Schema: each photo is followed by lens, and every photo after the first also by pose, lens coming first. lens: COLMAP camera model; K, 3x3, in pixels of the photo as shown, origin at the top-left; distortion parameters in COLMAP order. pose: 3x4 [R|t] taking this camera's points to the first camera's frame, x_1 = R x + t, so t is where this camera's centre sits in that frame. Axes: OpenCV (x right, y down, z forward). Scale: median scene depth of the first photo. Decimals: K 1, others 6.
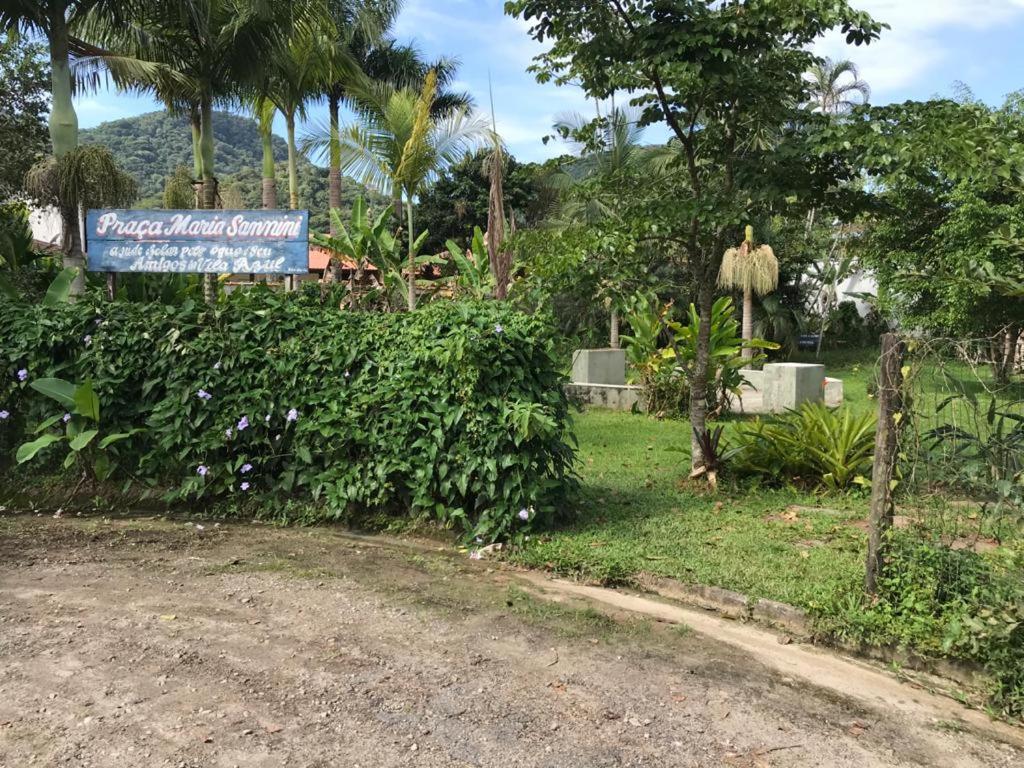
lens RADIAL K [[869.3, 0, 471.6], [0, 869.3, 384.9], [0, 0, 1]] dist [-0.016641, -0.014882]
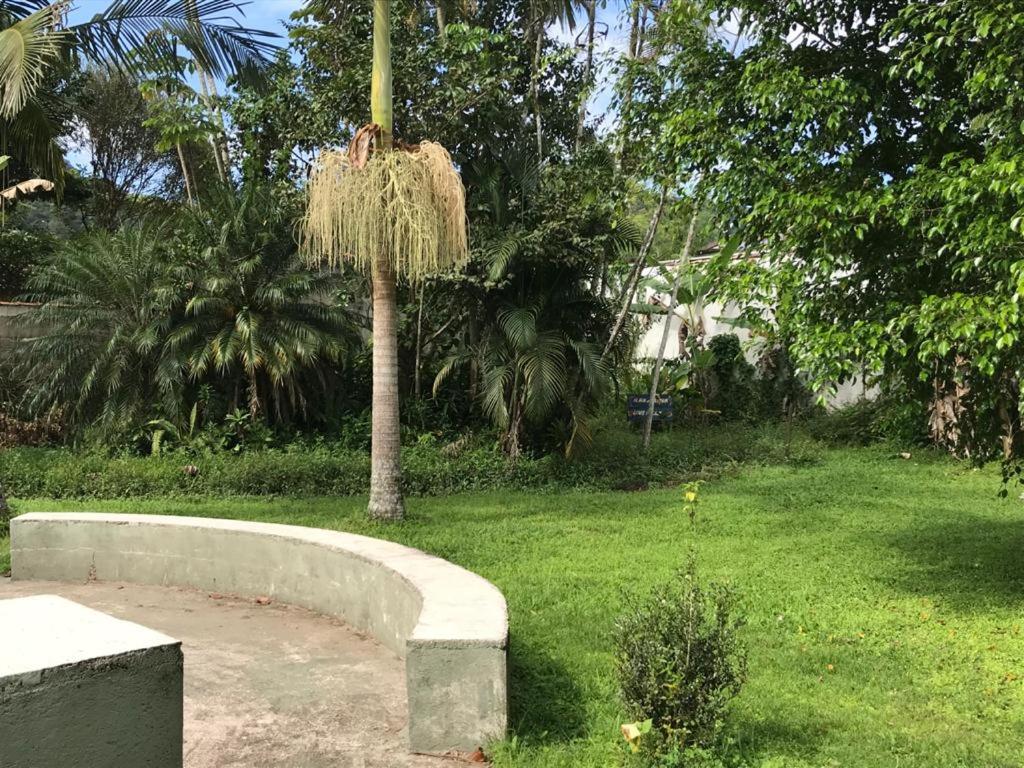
lens RADIAL K [[1101.7, 0, 512.0], [0, 1101.7, 384.0], [0, 0, 1]] dist [0.007889, -0.017050]
pose [[0.984506, -0.010385, 0.175043, 0.996208], [0.023855, 0.996896, -0.075024, -0.105496], [-0.173721, 0.078037, 0.981698, 1.935854]]
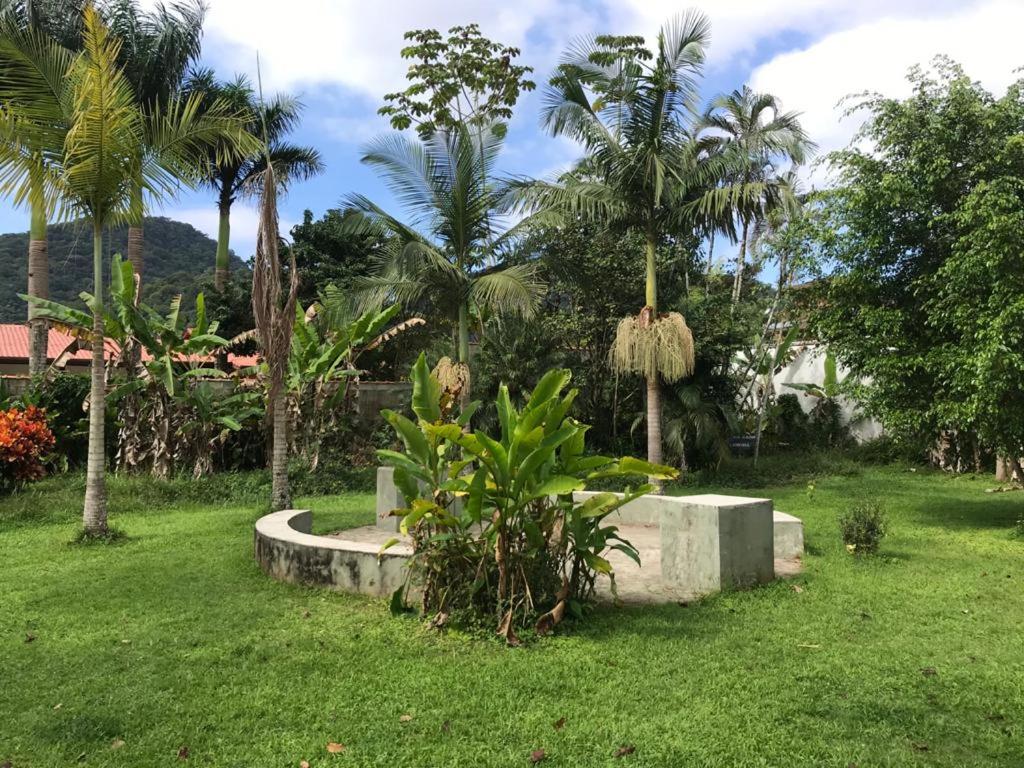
lens RADIAL K [[869.3, 0, 471.6], [0, 869.3, 384.9], [0, 0, 1]] dist [-0.016641, -0.014882]
pose [[0.997721, -0.014104, 0.065980, 0.428881], [0.021900, 0.992656, -0.118970, -0.075832], [-0.063818, 0.120144, 0.990703, 1.075804]]
